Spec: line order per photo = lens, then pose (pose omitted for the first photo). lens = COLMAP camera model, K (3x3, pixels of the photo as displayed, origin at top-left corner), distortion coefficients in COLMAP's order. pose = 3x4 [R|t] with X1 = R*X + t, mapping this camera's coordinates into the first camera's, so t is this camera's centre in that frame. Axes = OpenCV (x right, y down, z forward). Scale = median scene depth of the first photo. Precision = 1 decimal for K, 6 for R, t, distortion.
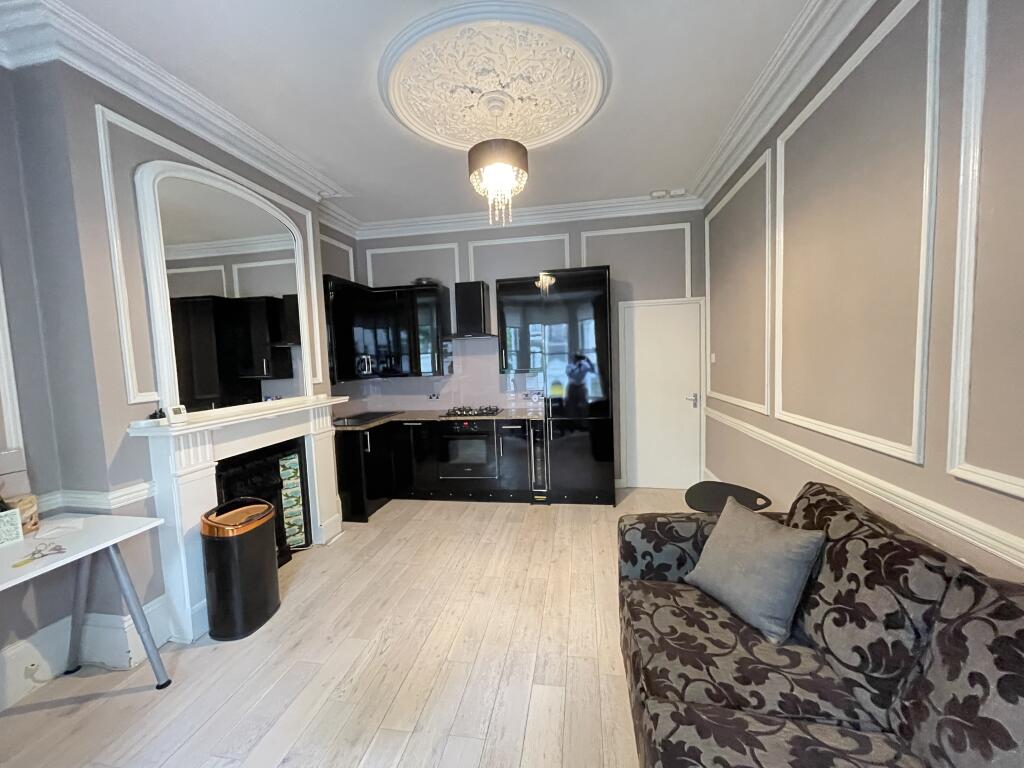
lens RADIAL K [[412.2, 0, 510.8], [0, 412.2, 388.7], [0, 0, 1]] dist [0.002148, 0.000092]
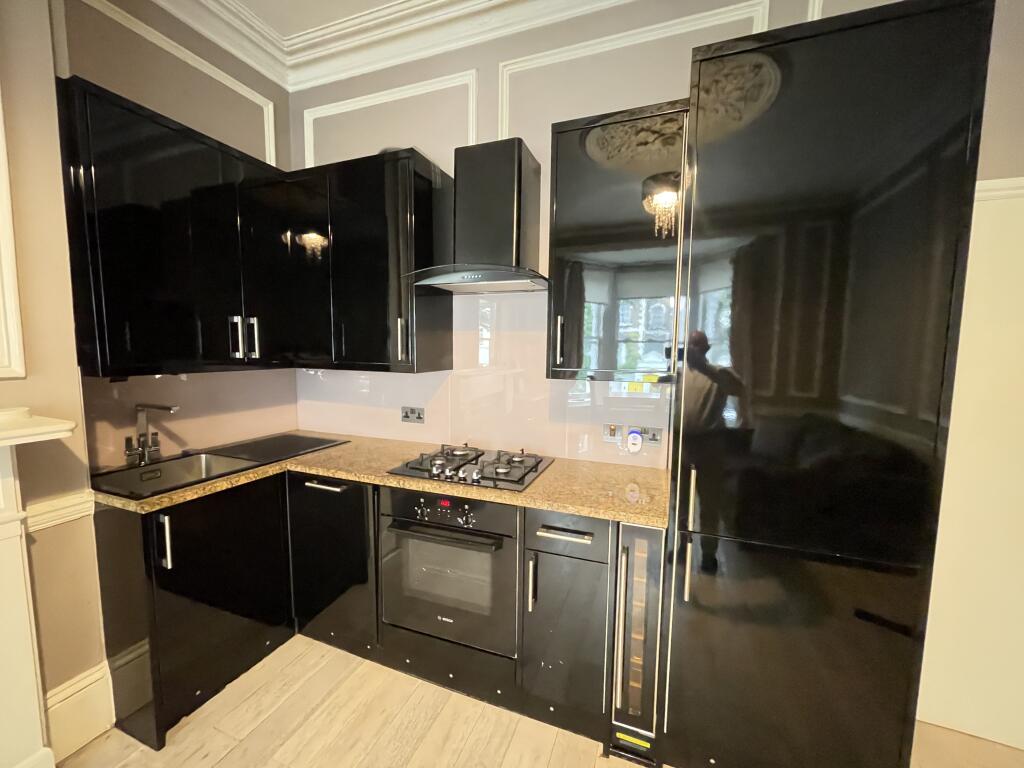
lens RADIAL K [[412.2, 0, 510.8], [0, 412.2, 388.7], [0, 0, 1]] dist [0.002148, 0.000092]
pose [[0.978999, 0.070429, -0.191315, 0.015754], [-0.066739, 0.997440, 0.025667, -0.034019], [0.192633, -0.012360, 0.981193, 0.624484]]
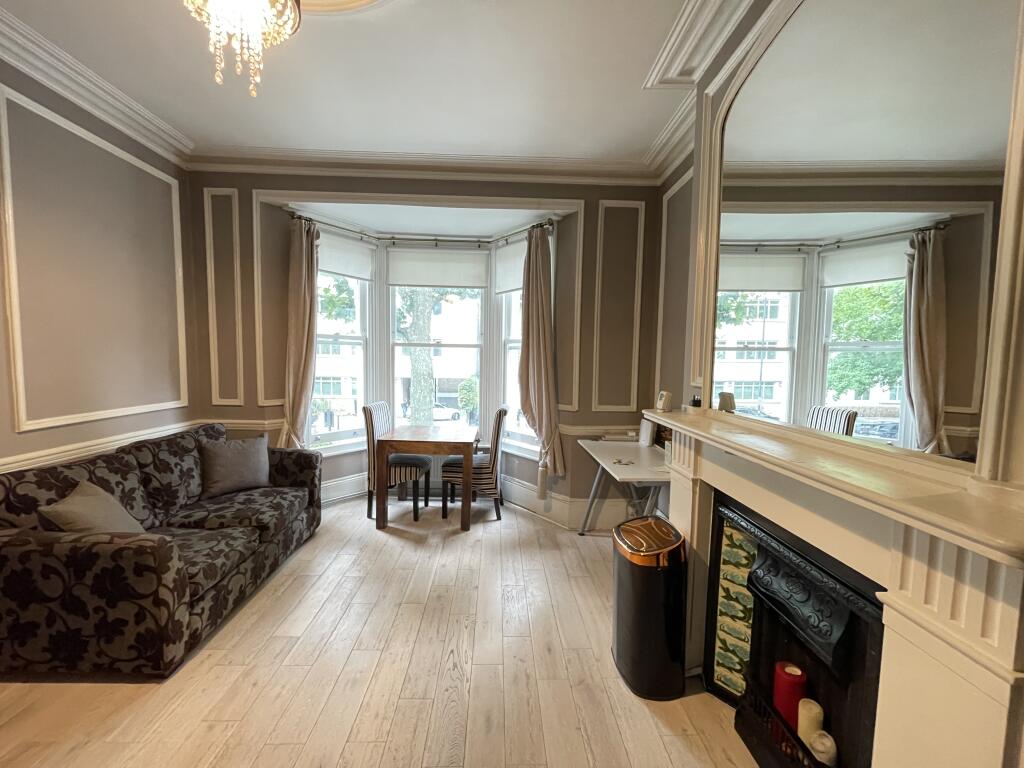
lens RADIAL K [[416.7, 0, 509.6], [0, 416.7, 389.0], [0, 0, 1]] dist [-0.000399, 0.000061]
pose [[-0.980483, 0.037041, -0.193084, -0.099168], [0.006324, 0.987526, 0.157331, -0.055548], [0.196503, 0.153040, -0.968486, 0.891526]]
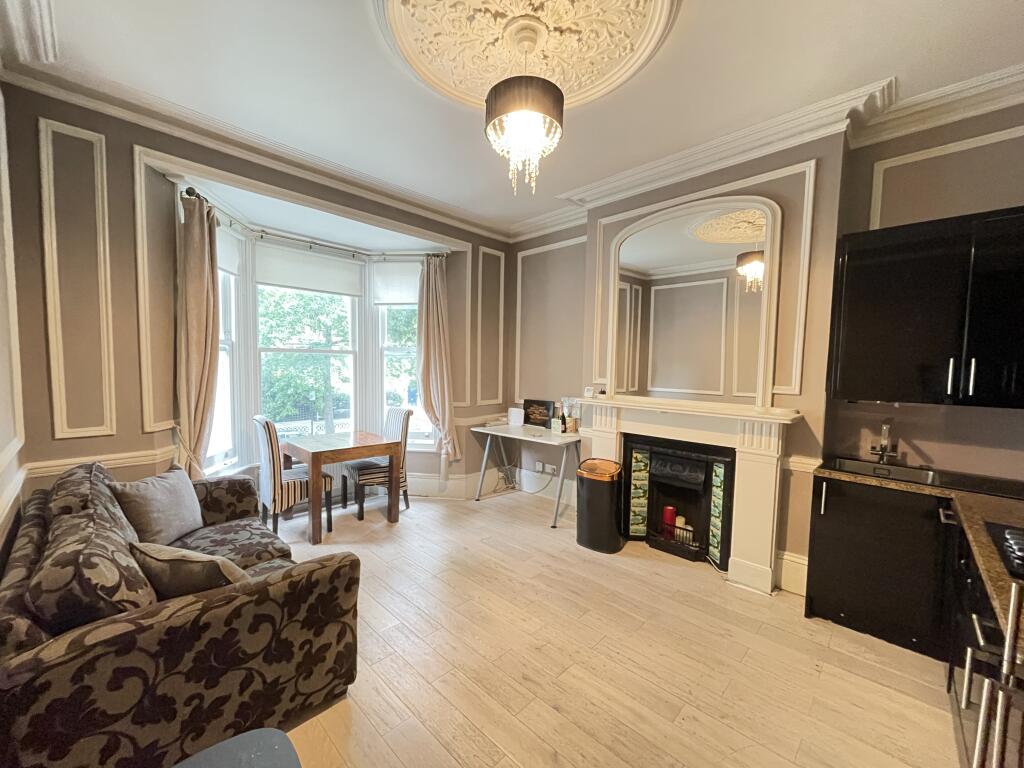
lens RADIAL K [[412.2, 0, 510.8], [0, 412.2, 388.7], [0, 0, 1]] dist [0.002148, 0.000092]
pose [[-0.566777, 0.081772, -0.819803, 0.316738], [-0.059271, 0.988437, 0.139569, -0.074266], [0.821737, 0.127695, -0.555376, 0.807287]]
